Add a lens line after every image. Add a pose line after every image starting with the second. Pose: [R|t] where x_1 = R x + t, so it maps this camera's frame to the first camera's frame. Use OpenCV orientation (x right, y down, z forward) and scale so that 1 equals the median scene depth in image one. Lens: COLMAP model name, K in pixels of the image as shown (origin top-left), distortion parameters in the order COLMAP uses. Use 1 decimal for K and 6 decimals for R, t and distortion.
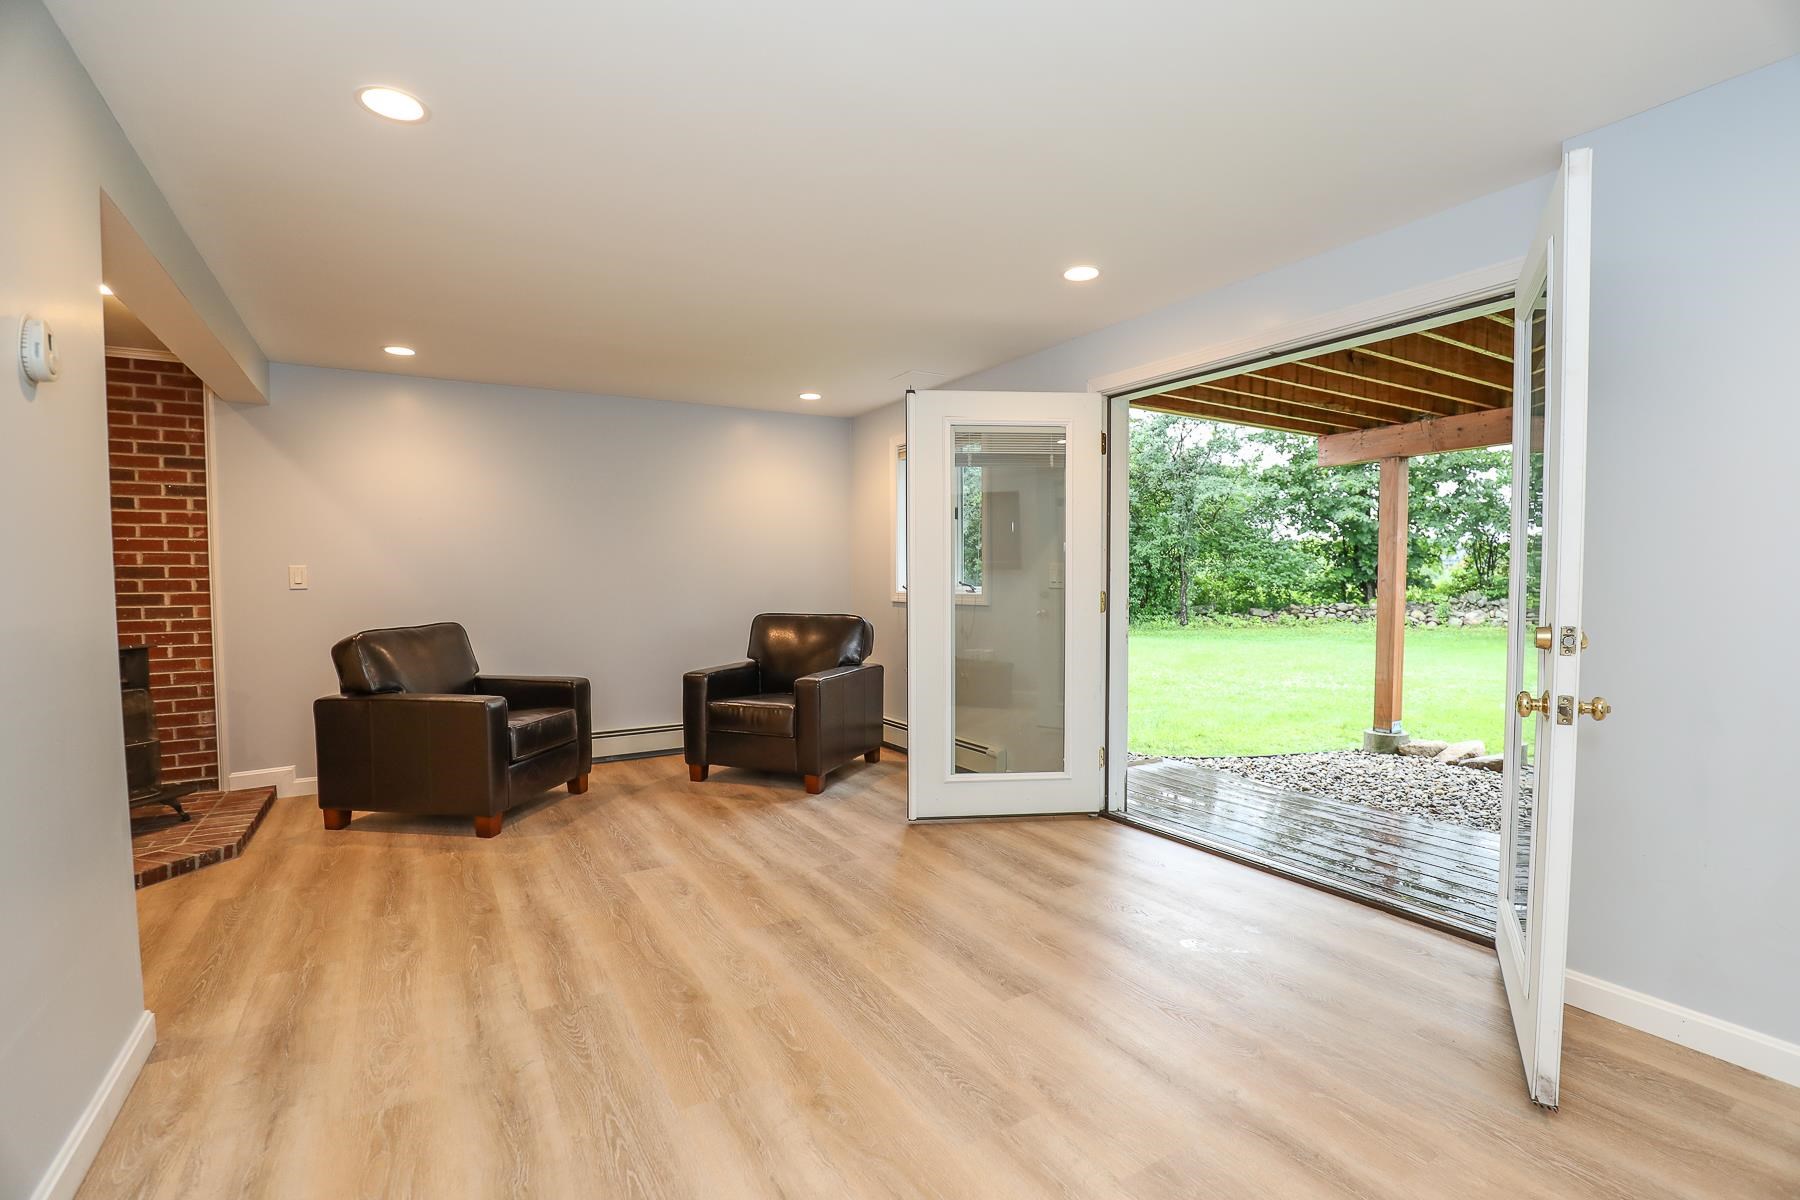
lens RADIAL K [[826.3, 0, 925.0], [0, 826.3, 619.5], [0, 0, 1]] dist [-0.039323, 0.006915]
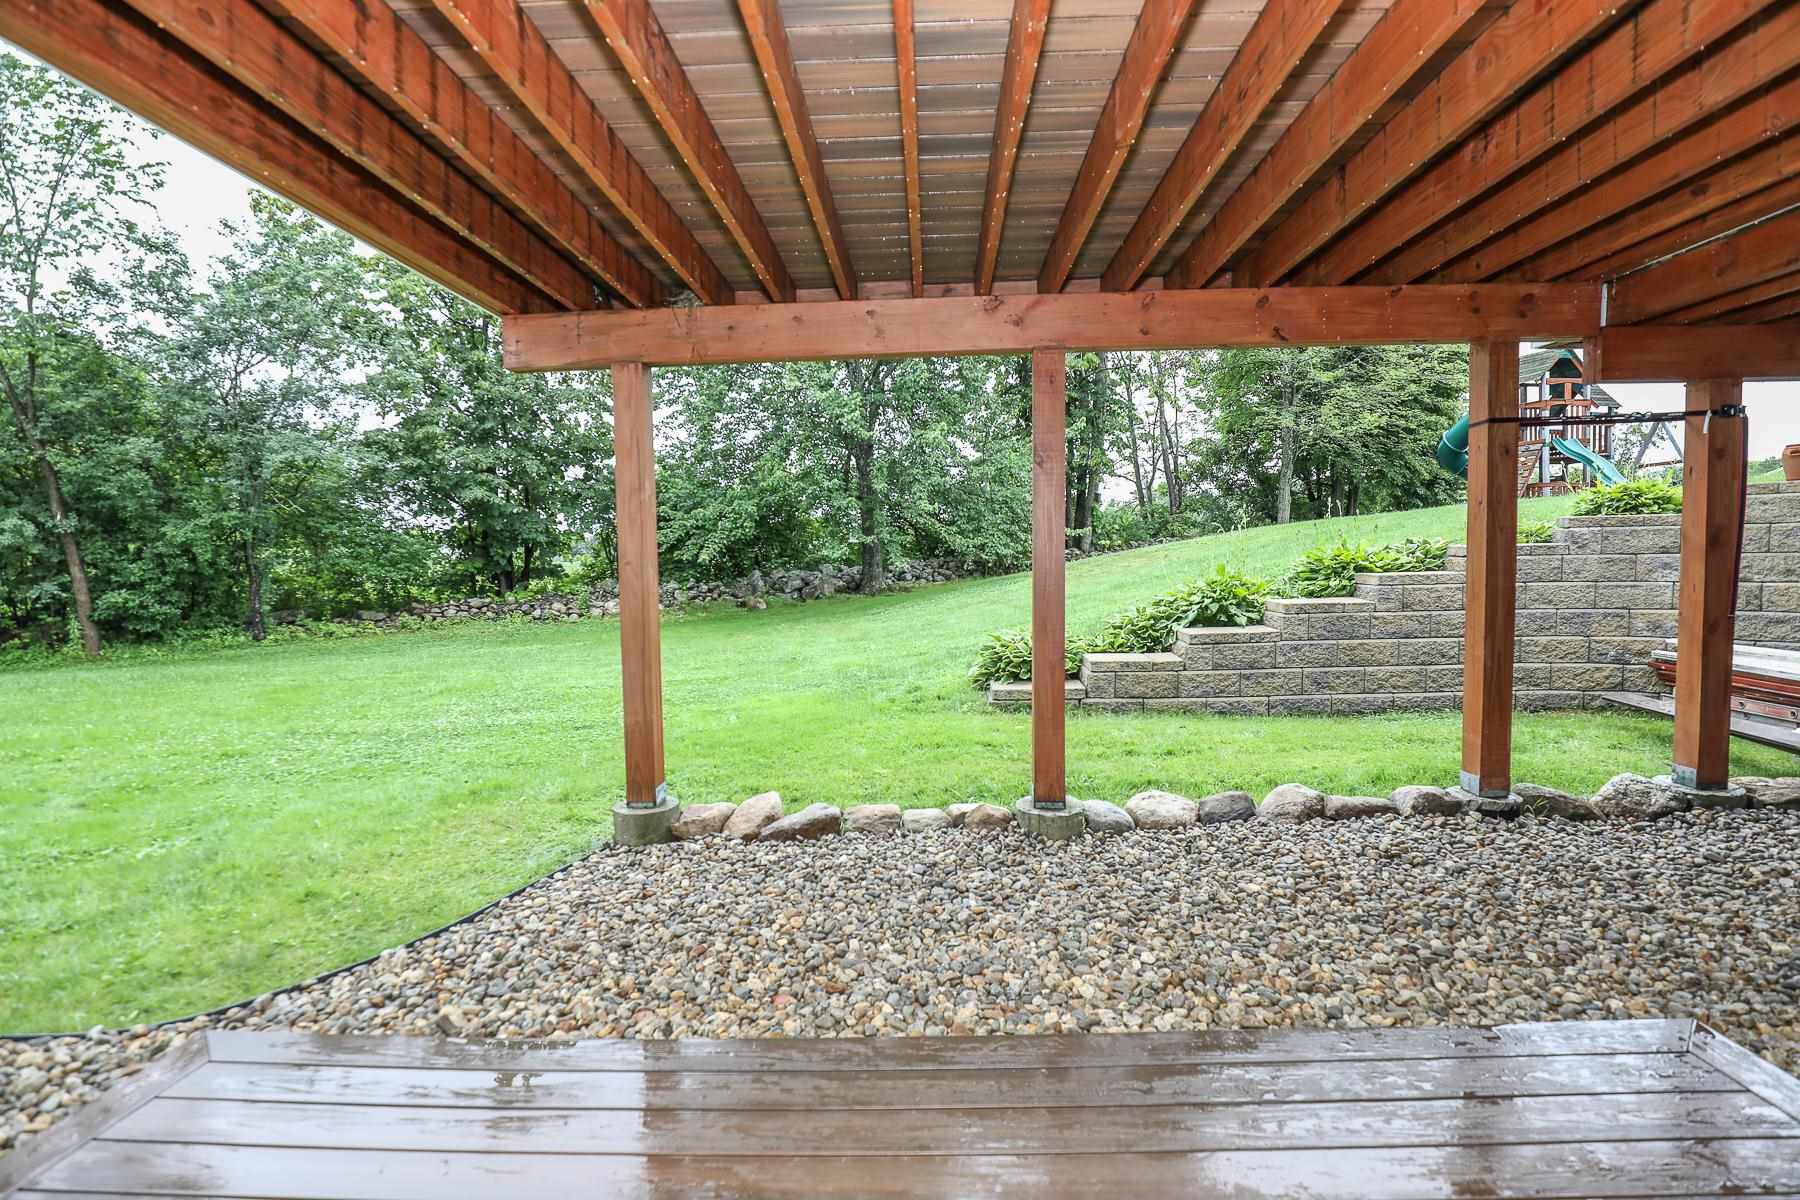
lens RADIAL K [[826.3, 0, 898.4], [0, 826.3, 607.5], [0, 0, 1]] dist [-0.039323, 0.006915]
pose [[0.561305, -0.056604, 0.825671, 0.217321], [0.060749, 0.997785, 0.027105, -0.028636], [-0.825376, 0.034944, 0.563501, 0.654402]]
